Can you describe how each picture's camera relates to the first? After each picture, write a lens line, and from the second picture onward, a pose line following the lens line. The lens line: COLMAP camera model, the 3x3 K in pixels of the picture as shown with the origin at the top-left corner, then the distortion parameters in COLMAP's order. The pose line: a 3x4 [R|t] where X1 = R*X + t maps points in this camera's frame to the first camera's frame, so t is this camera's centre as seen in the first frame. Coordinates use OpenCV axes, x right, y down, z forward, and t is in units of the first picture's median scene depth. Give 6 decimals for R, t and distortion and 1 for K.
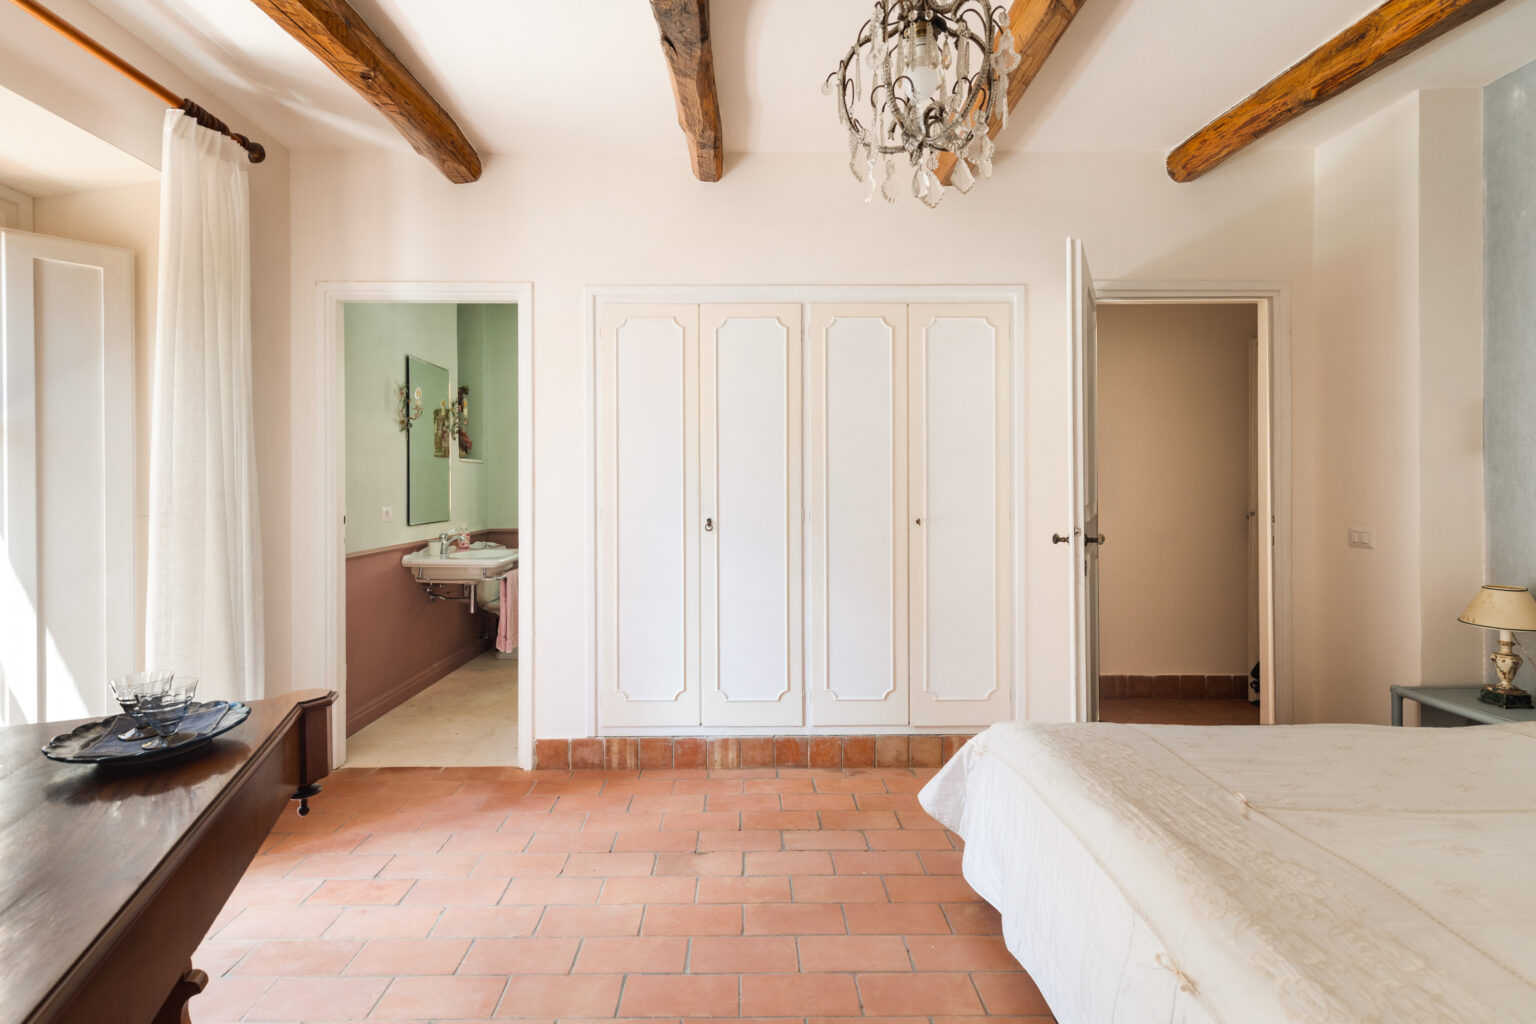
lens RADIAL K [[726.8, 0, 724.8], [0, 726.8, 486.3], [0, 0, 1]] dist [0.002451, 0.000659]
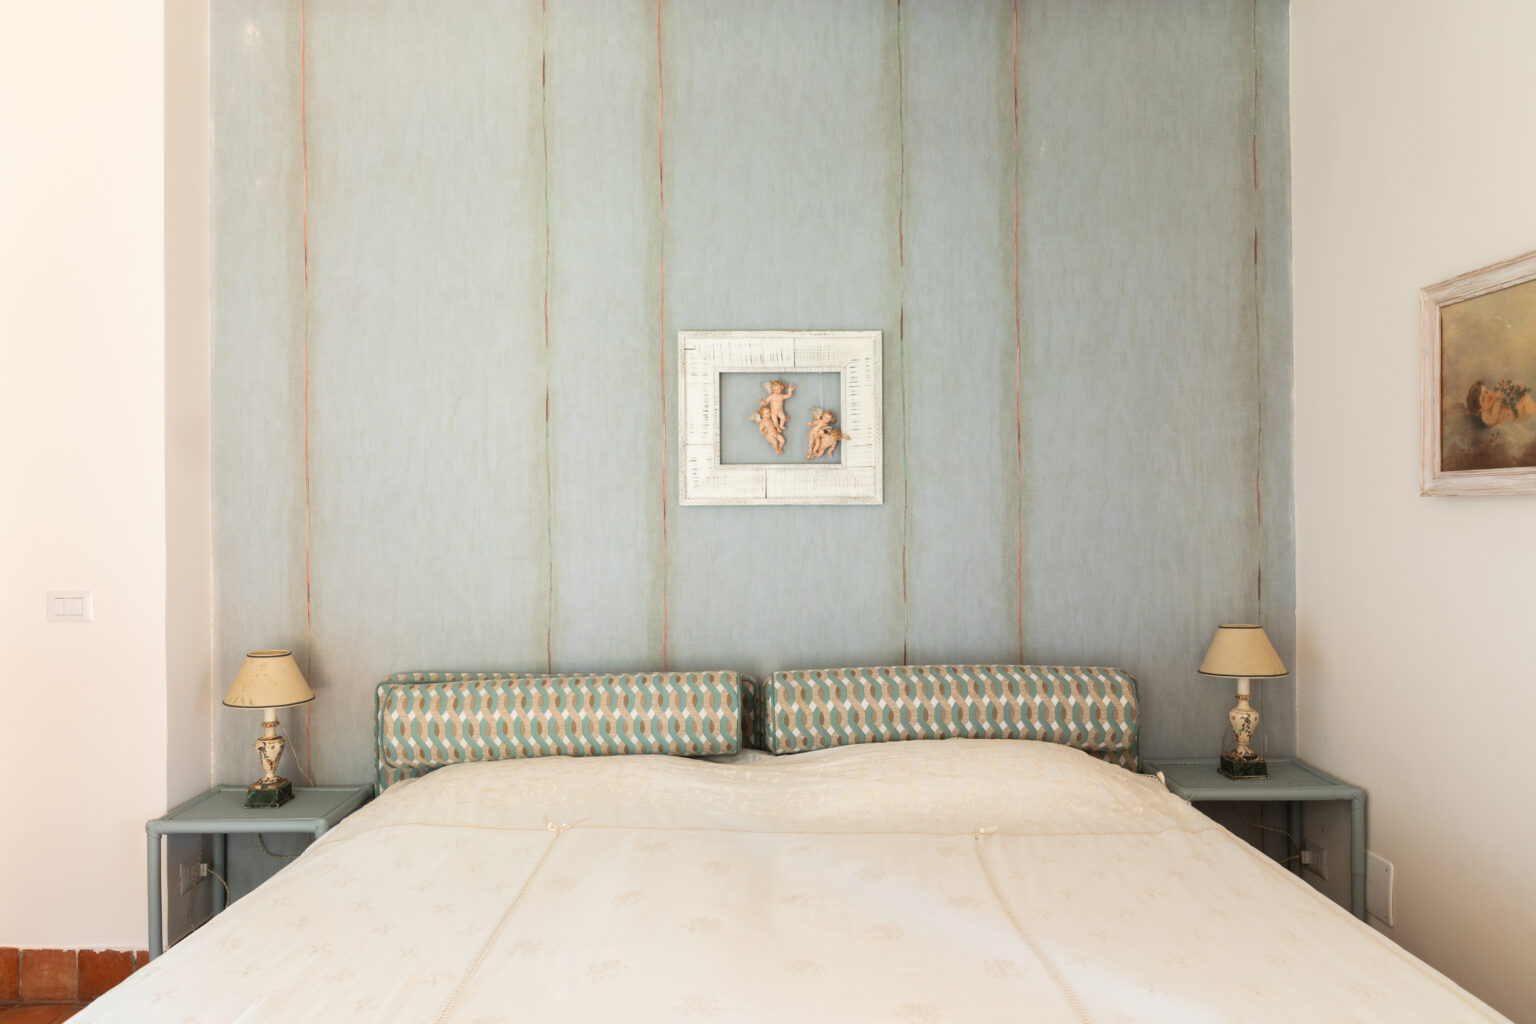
lens RADIAL K [[1121.3, 0, 768.7], [0, 1121.3, 508.0], [0, 0, 1]] dist [0.001553, -0.001043]
pose [[-0.022684, 0.005213, 0.999729, -0.150707], [0.006747, 0.999964, -0.005062, -0.007944], [-0.999720, 0.006630, -0.022718, 0.491006]]
